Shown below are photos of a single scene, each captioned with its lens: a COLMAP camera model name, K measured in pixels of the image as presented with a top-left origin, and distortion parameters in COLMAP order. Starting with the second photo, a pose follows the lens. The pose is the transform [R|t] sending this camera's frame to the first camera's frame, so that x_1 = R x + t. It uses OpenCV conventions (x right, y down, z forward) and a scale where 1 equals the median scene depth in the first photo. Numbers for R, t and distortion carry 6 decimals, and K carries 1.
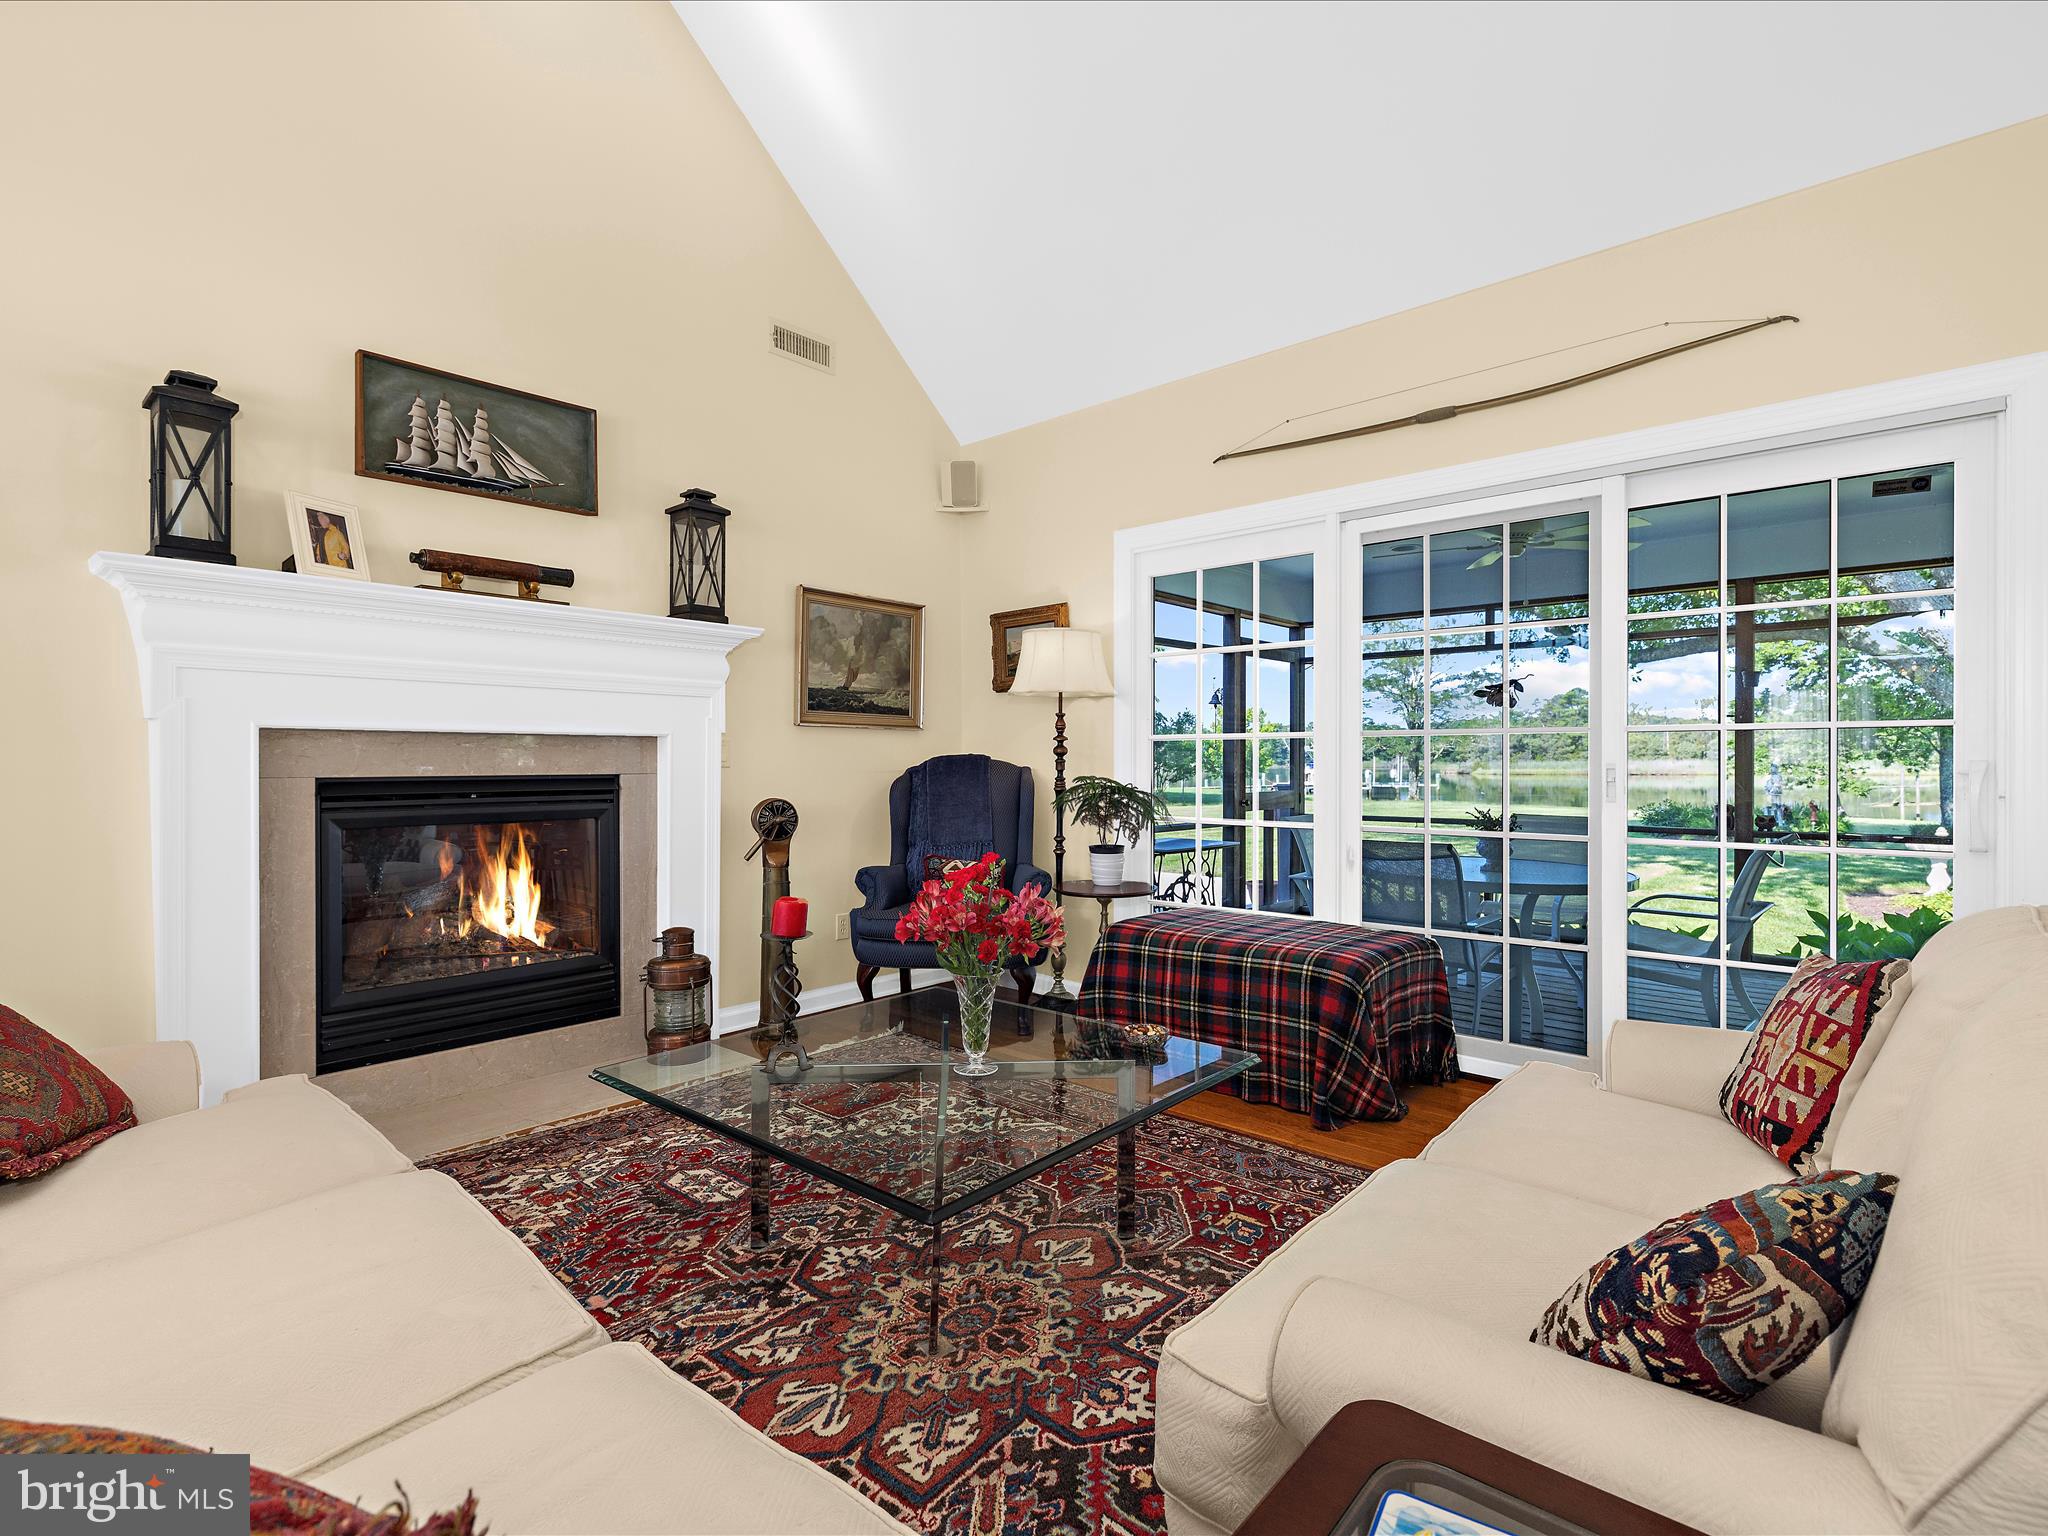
lens RADIAL K [[984.0, 0, 1020.2], [0, 984.0, 786.3], [0, 0, 1]] dist [-0.000669, -0.000063]
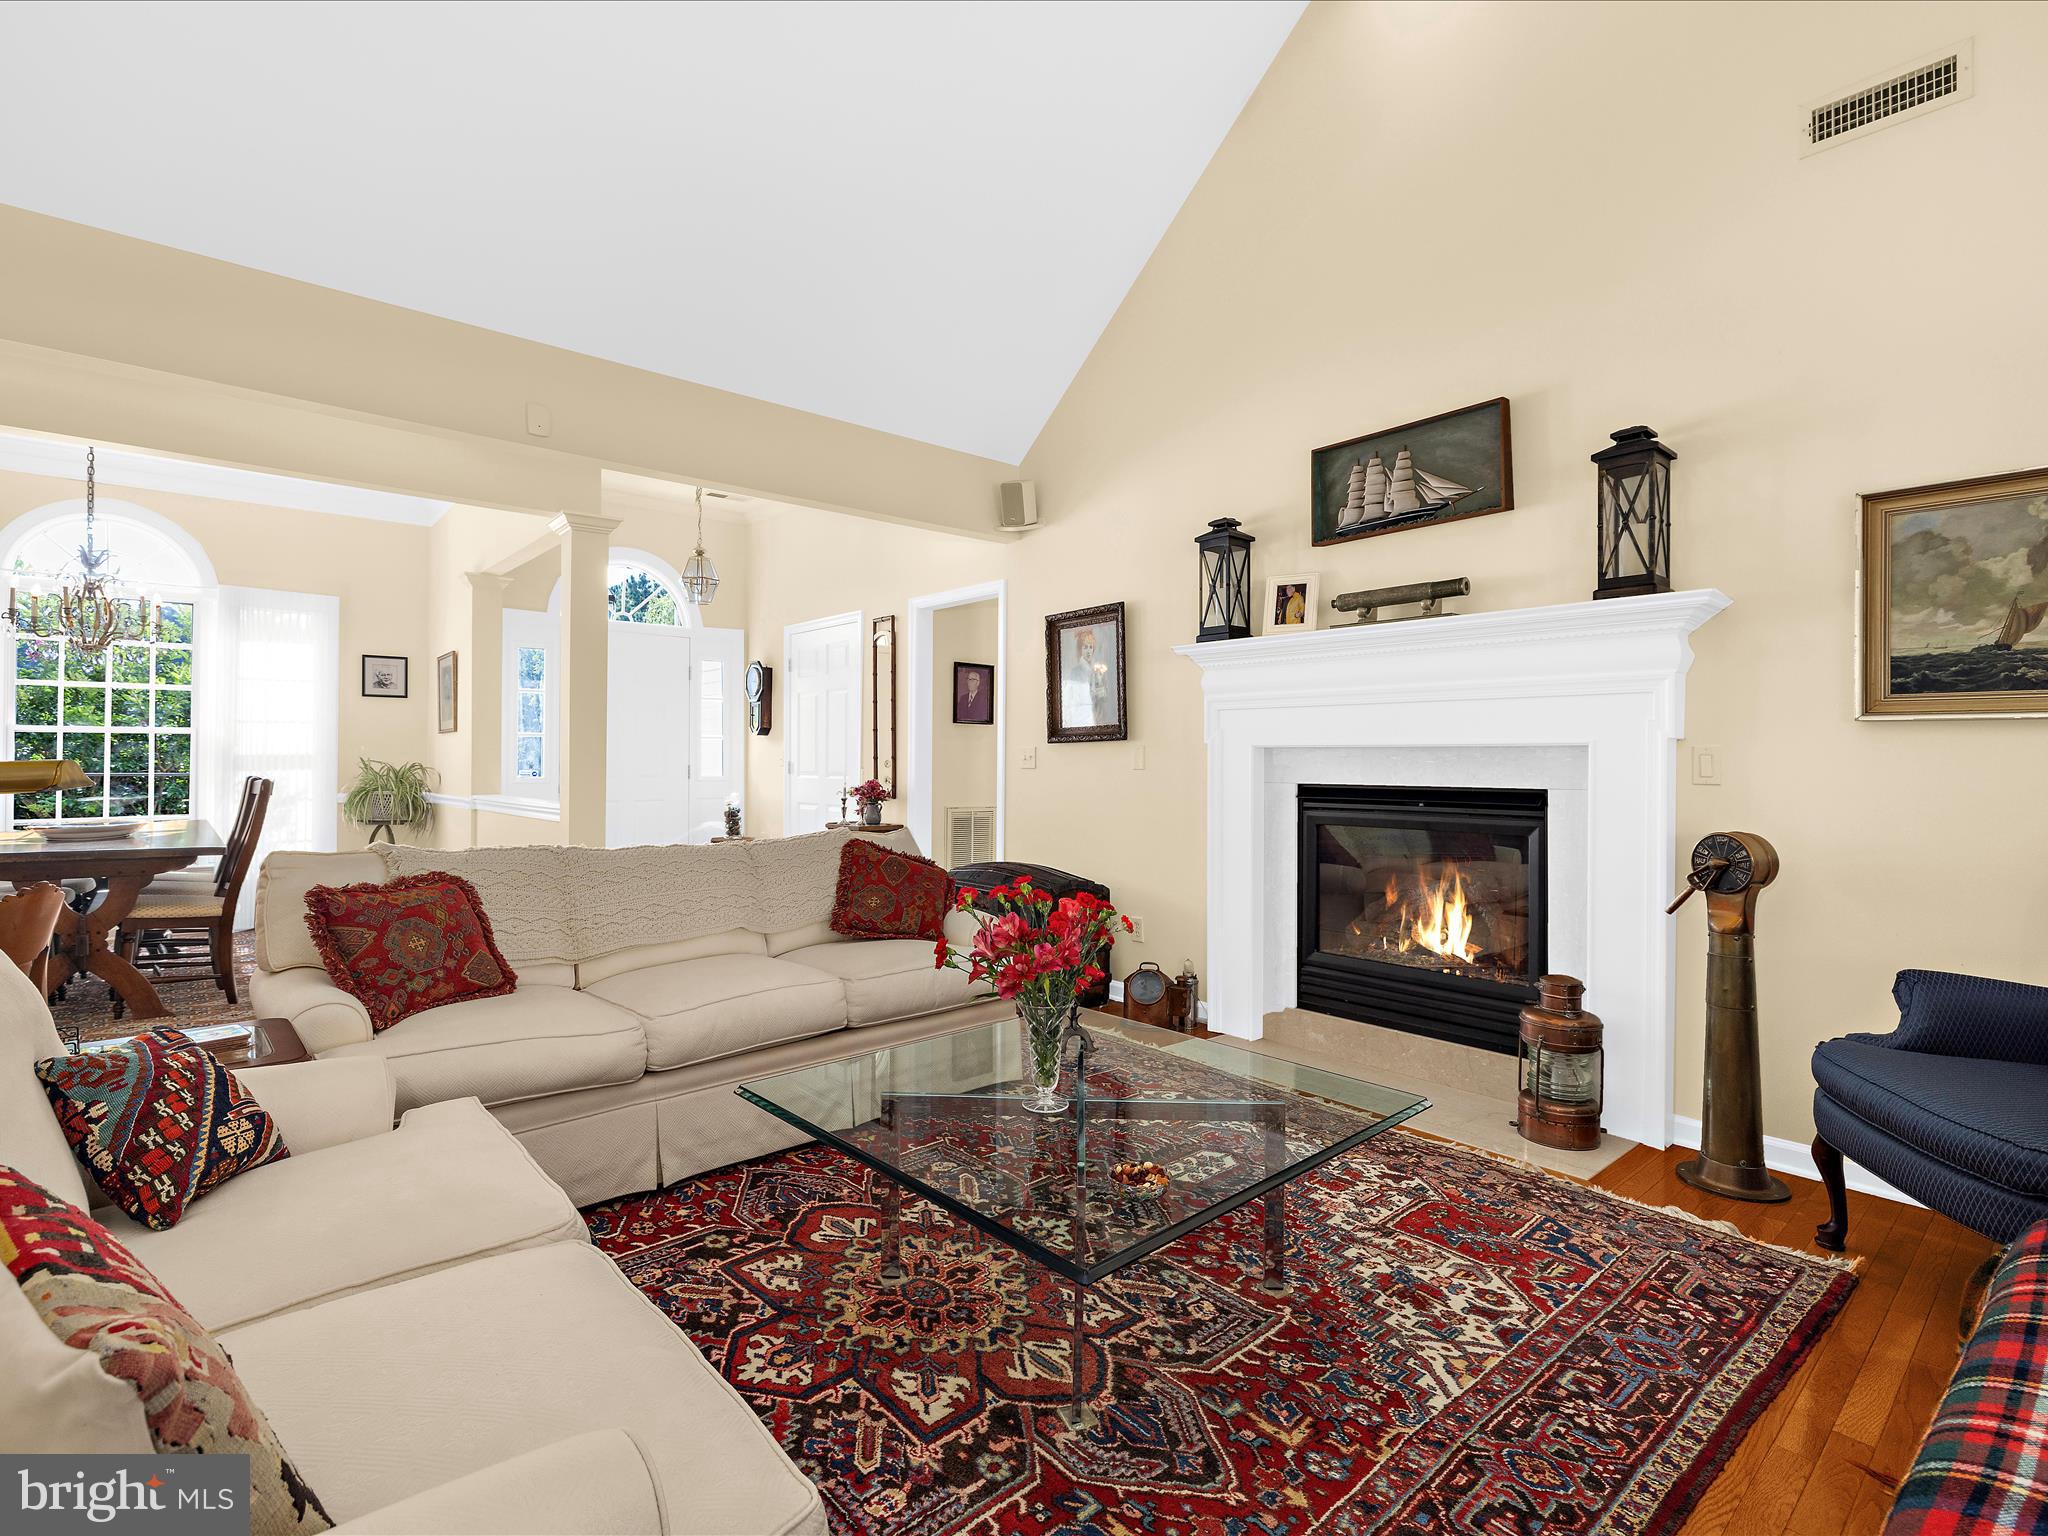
lens RADIAL K [[1031.2, 0, 1017.6], [0, 1031.2, 738.0], [0, 0, 1]] dist [0.035335, -0.000511]
pose [[-0.146271, -0.028536, -0.988833, 0.698469], [-0.039162, 0.998967, -0.023035, -0.023045], [0.988469, 0.035356, -0.147238, 0.814658]]
